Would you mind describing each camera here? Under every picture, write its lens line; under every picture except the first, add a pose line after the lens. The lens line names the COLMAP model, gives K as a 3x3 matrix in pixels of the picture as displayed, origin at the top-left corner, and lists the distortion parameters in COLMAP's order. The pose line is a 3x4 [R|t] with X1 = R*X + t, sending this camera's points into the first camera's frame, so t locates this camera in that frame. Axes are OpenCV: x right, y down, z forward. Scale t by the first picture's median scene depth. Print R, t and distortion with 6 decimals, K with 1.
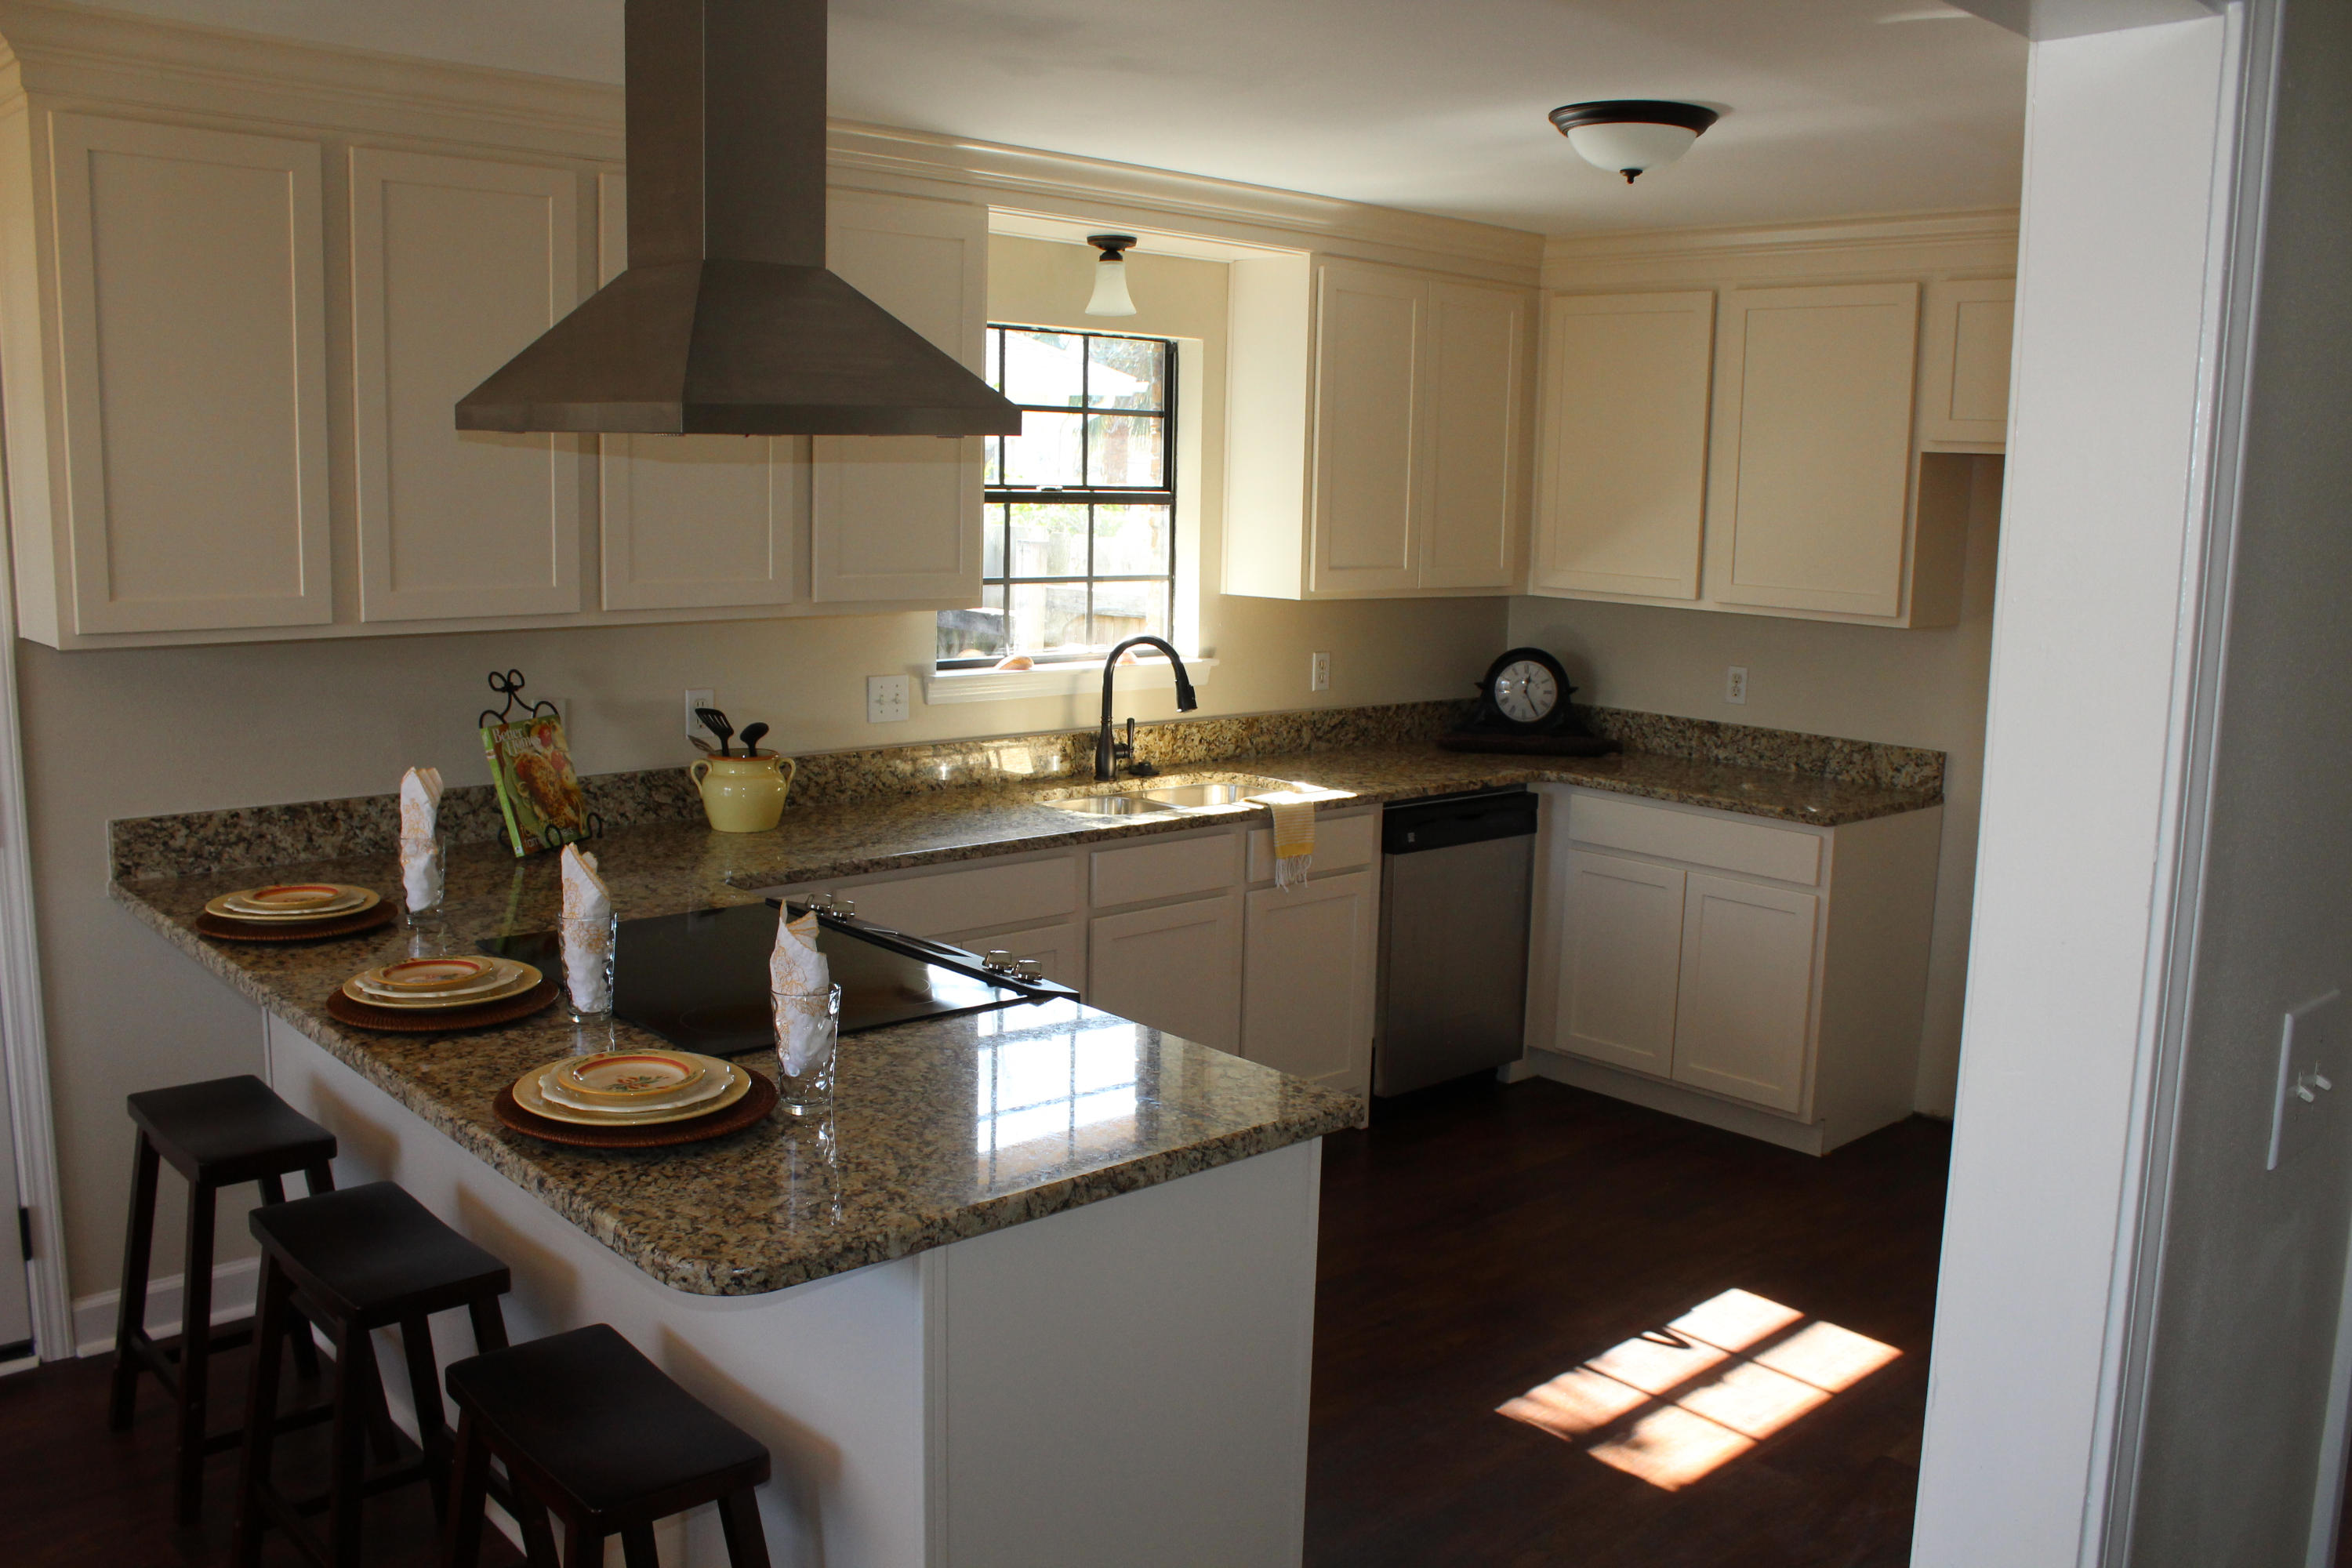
lens RADIAL K [[1969.9, 0, 1099.1], [0, 1969.9, 842.3], [0, 0, 1]] dist [-0.152783, 0.093433]
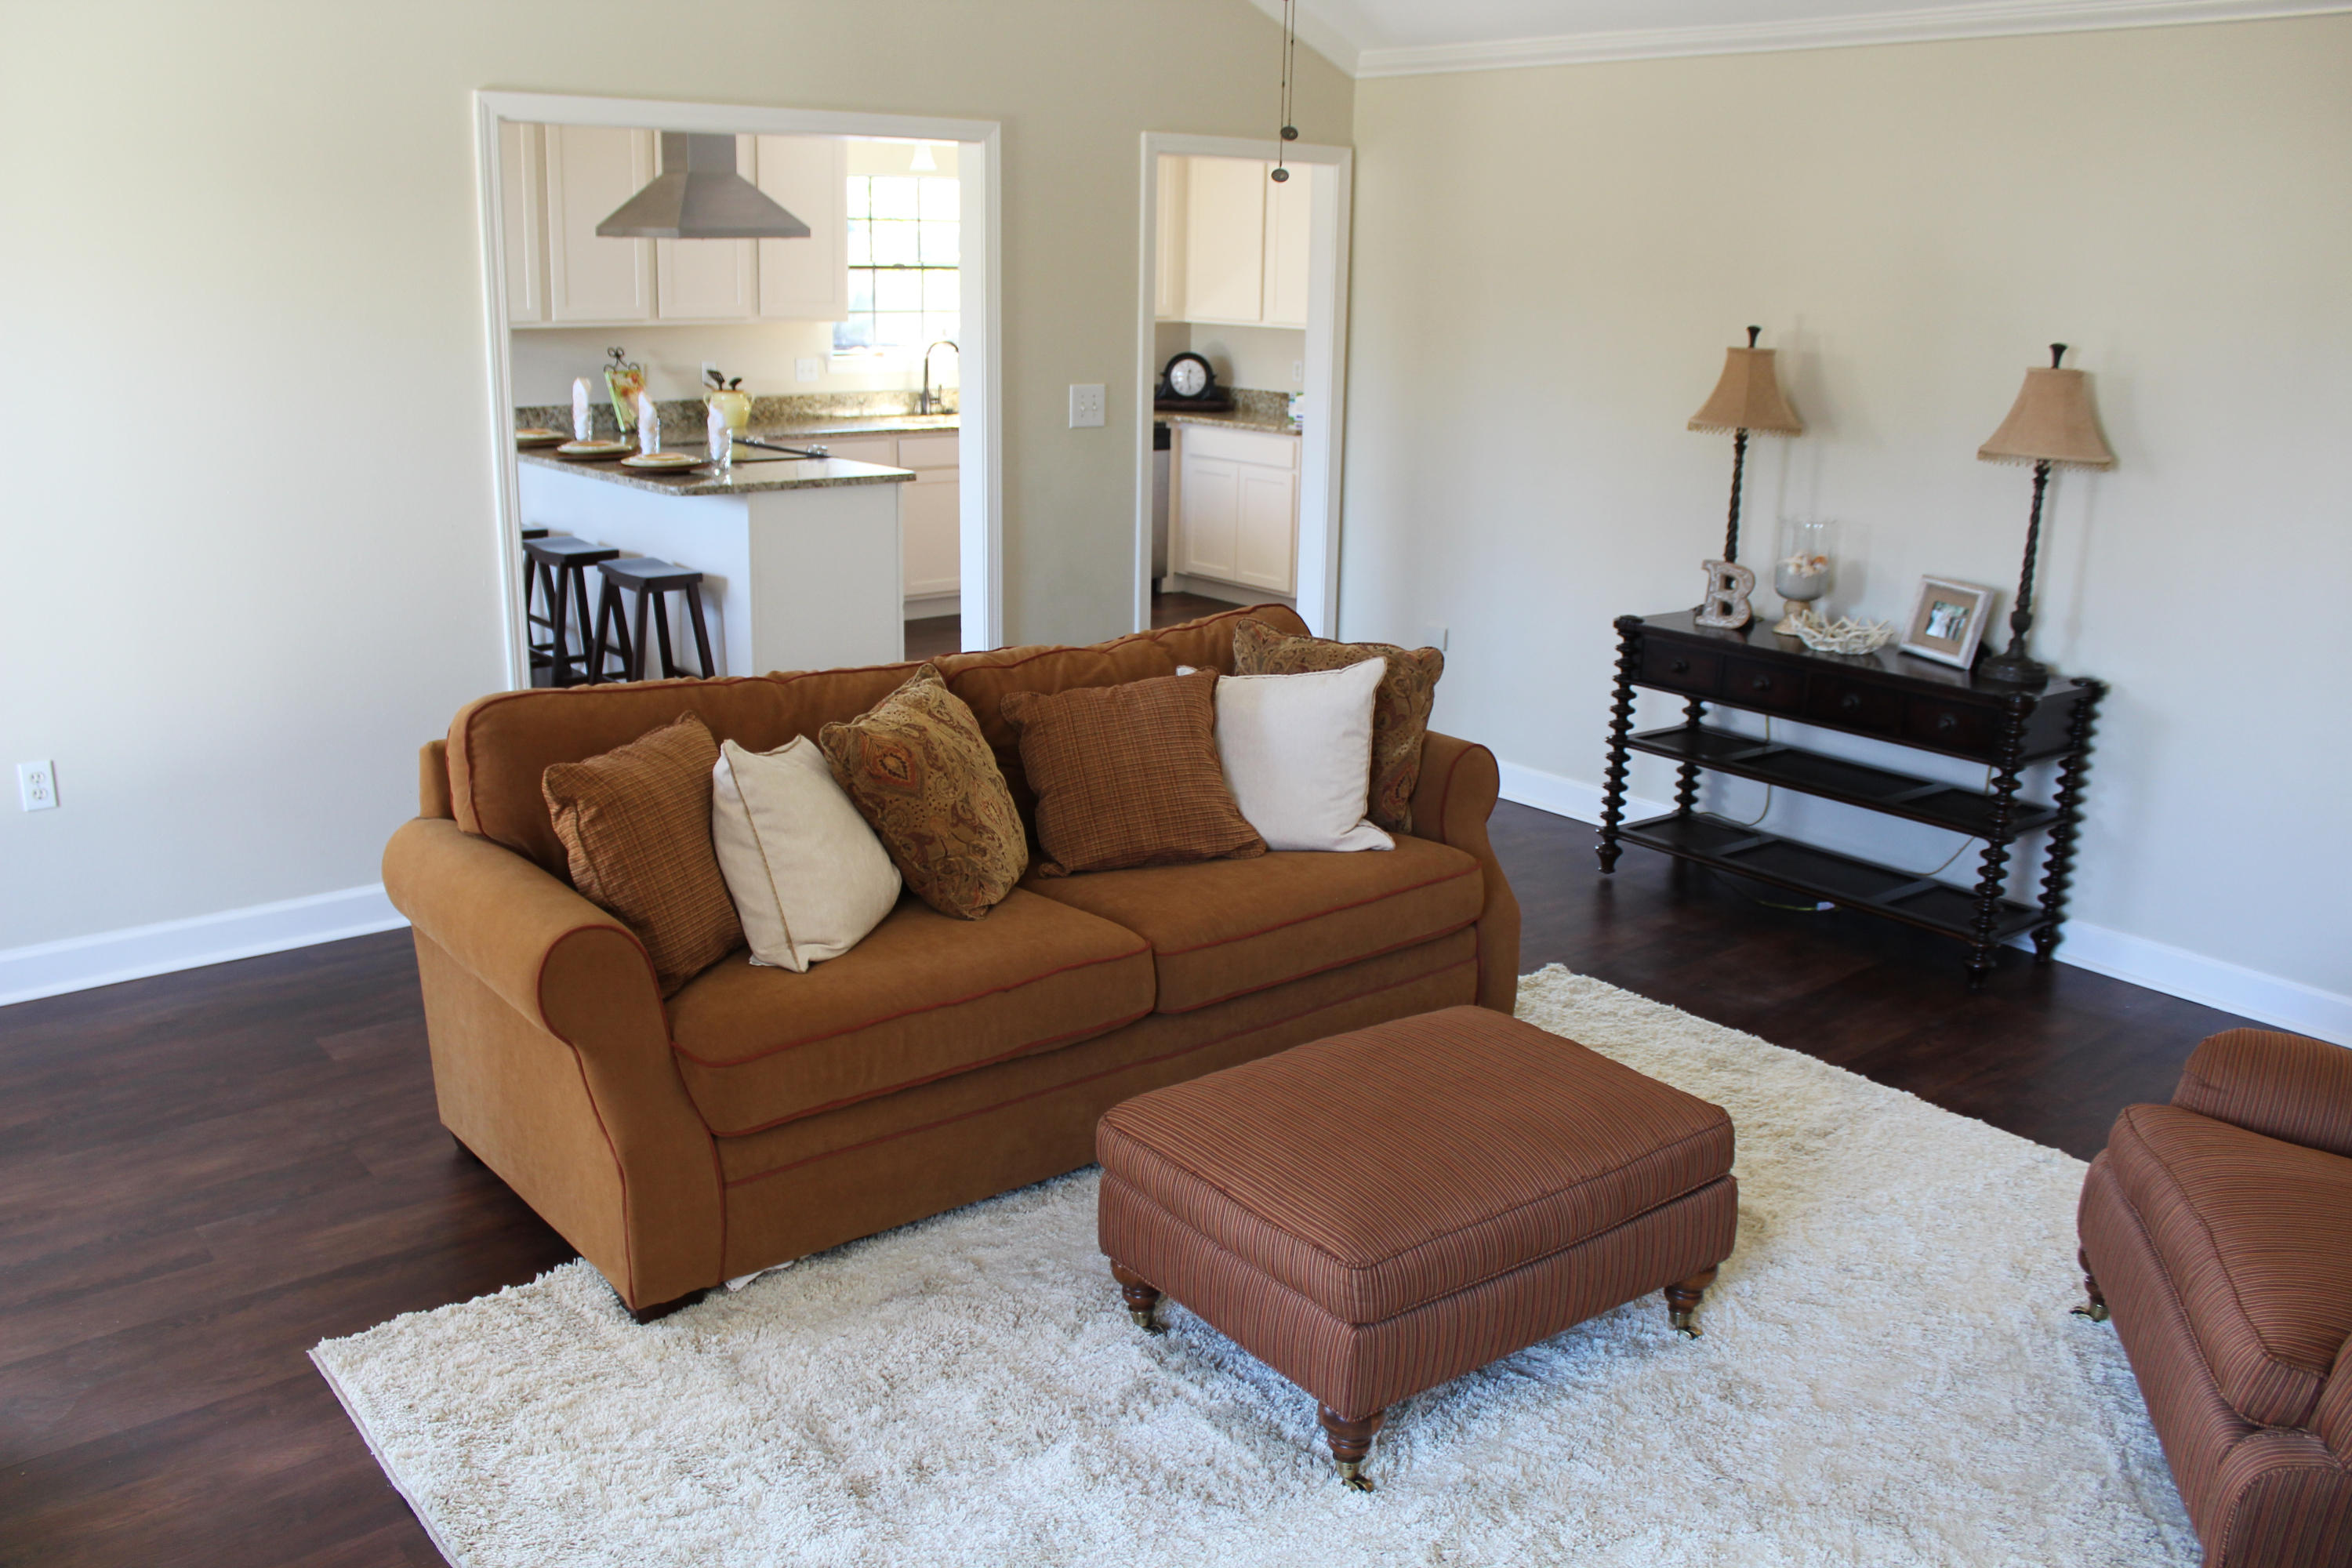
lens RADIAL K [[1969.9, 0, 1099.1], [0, 1969.9, 842.3], [0, 0, 1]] dist [-0.152783, 0.093433]
pose [[0.998682, 0.013744, -0.049452, 0.282313], [-0.008475, 0.994412, 0.105230, 0.186740], [0.050622, -0.104672, 0.993218, -0.955371]]
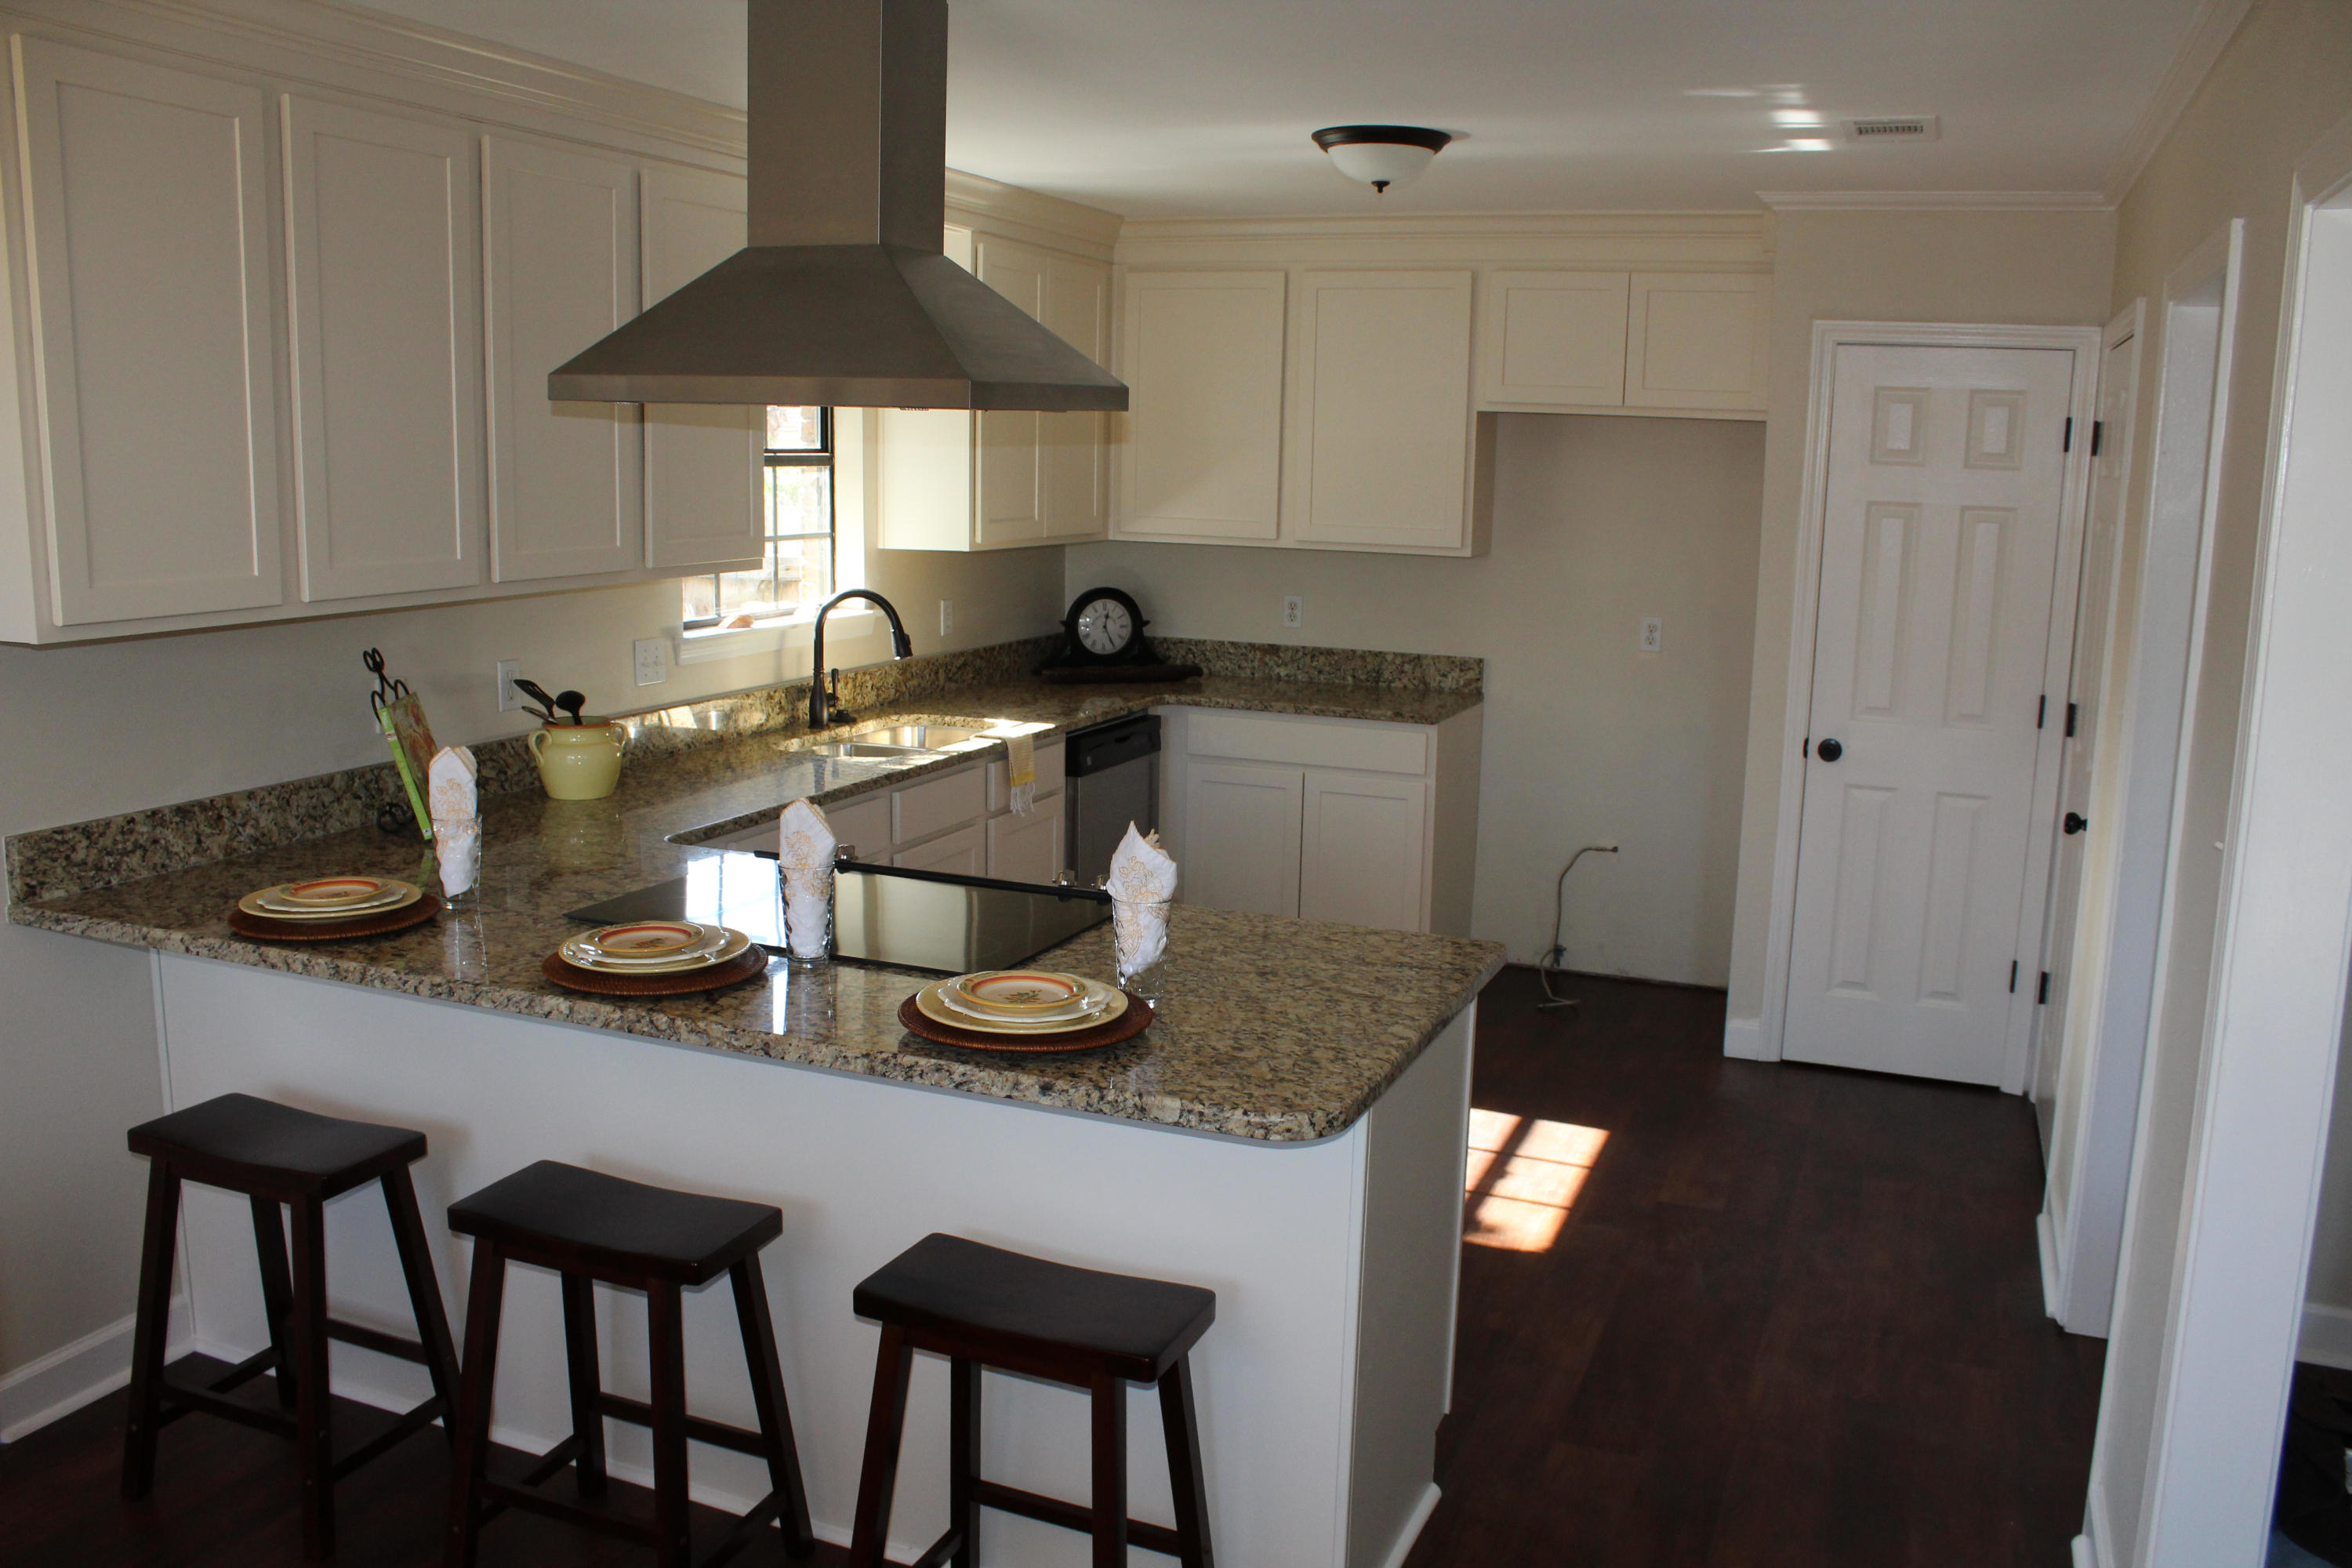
lens RADIAL K [[1969.9, 0, 1099.1], [0, 1969.9, 842.3], [0, 0, 1]] dist [-0.152783, 0.093433]
pose [[0.902582, -0.091206, 0.420746, -0.324114], [0.080459, 0.995819, 0.043264, -0.004656], [-0.422932, -0.005196, 0.906146, -0.014706]]
